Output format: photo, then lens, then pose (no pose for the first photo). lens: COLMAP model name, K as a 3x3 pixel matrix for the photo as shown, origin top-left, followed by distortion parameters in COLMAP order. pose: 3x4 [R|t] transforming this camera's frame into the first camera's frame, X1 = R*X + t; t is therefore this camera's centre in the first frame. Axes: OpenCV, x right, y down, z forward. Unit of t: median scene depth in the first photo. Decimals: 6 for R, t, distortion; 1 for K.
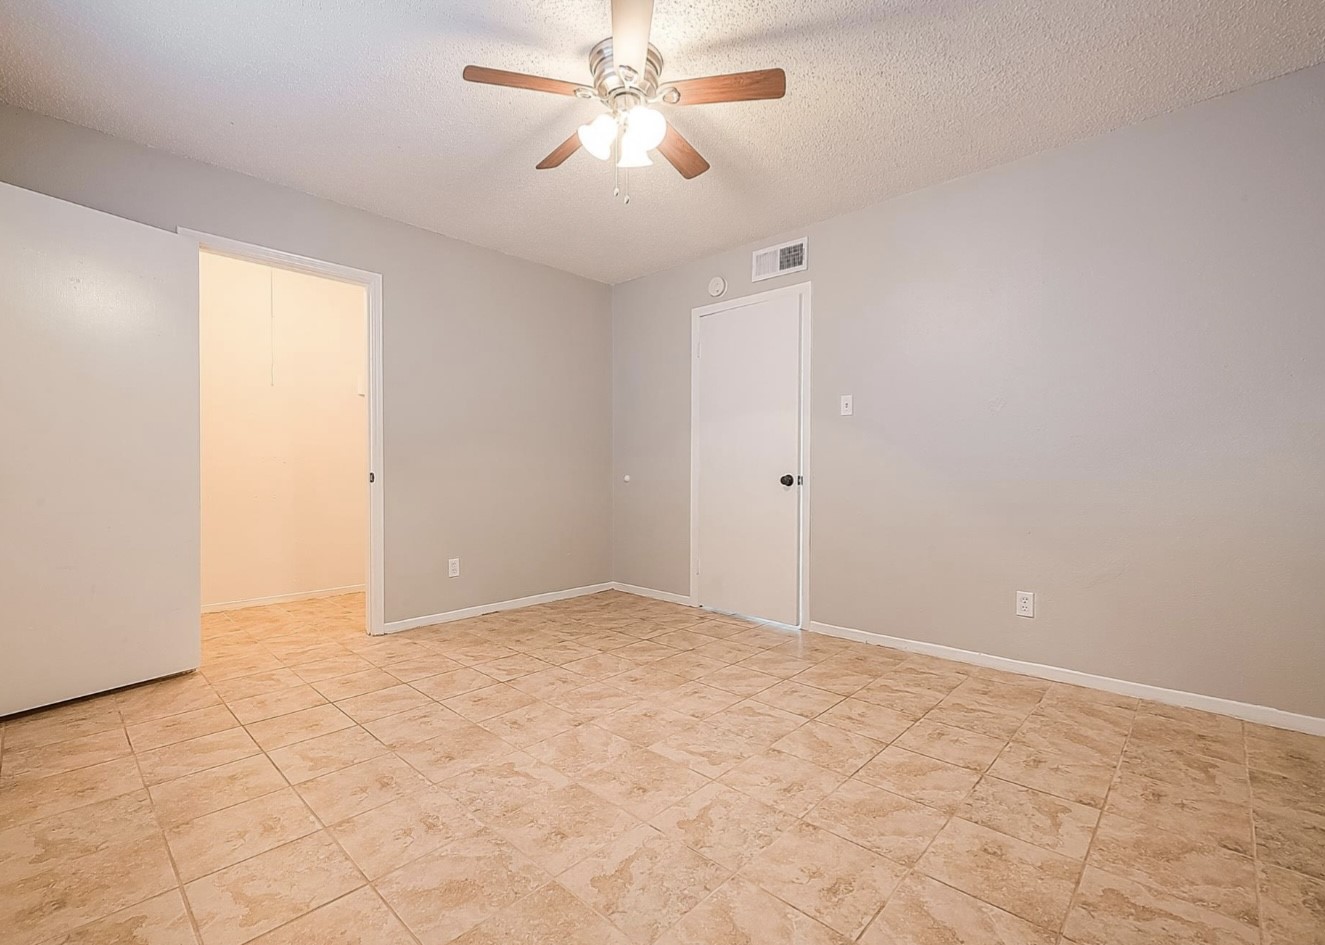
lens RADIAL K [[589.6, 0, 663.9], [0, 589.6, 469.7], [0, 0, 1]] dist [-0.000965, -0.000336]
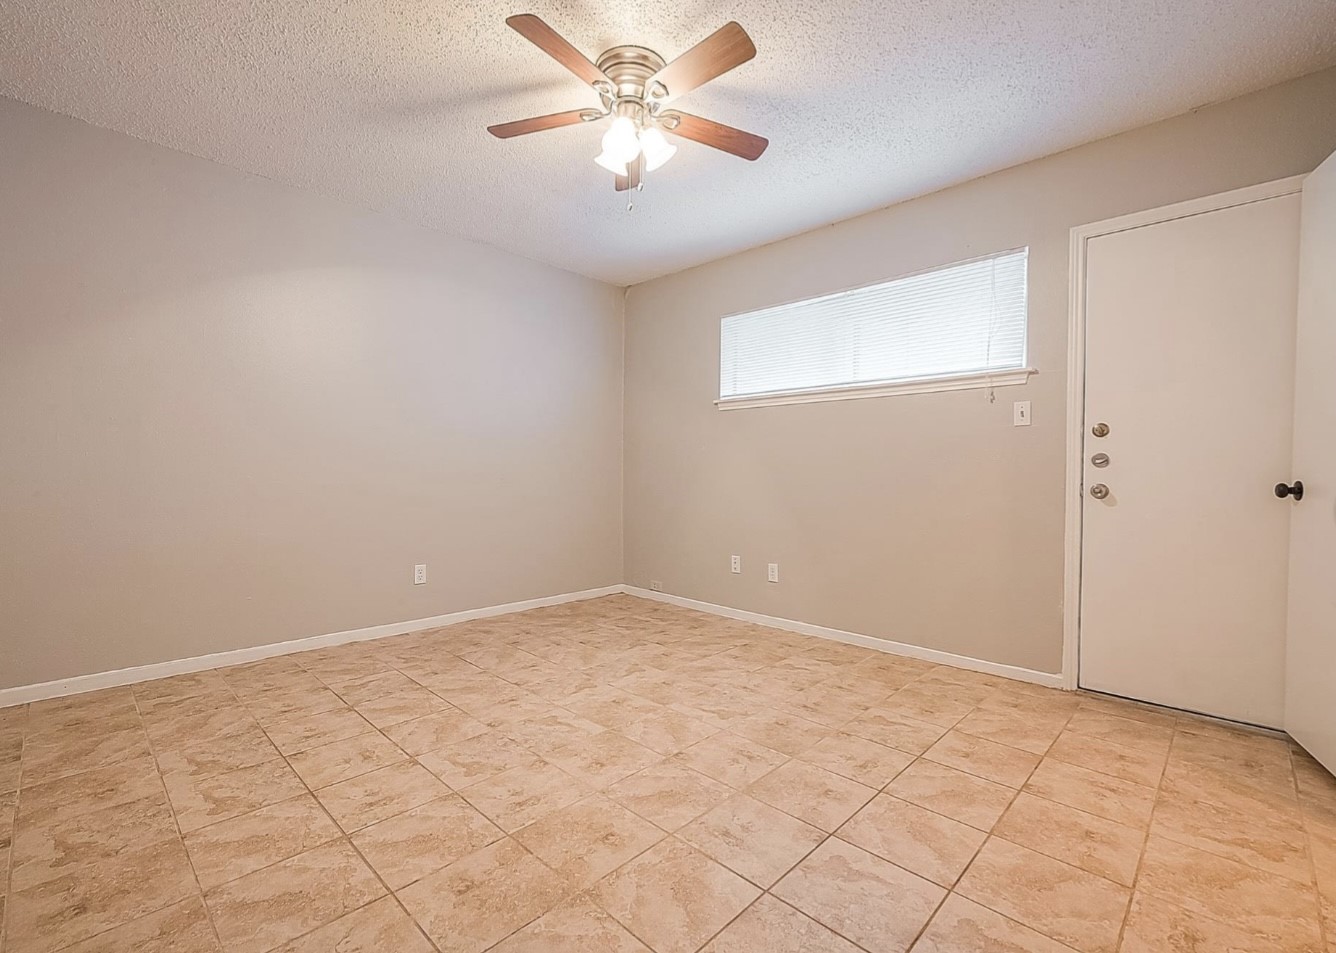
lens RADIAL K [[594.5, 0, 666.7], [0, 594.5, 477.8], [0, 0, 1]] dist [-0.000965, -0.000336]
pose [[-0.999870, -0.009450, 0.013073, -0.143095], [-0.009243, 0.999833, 0.015790, -0.008215], [-0.013220, 0.015667, -0.999790, 2.011464]]
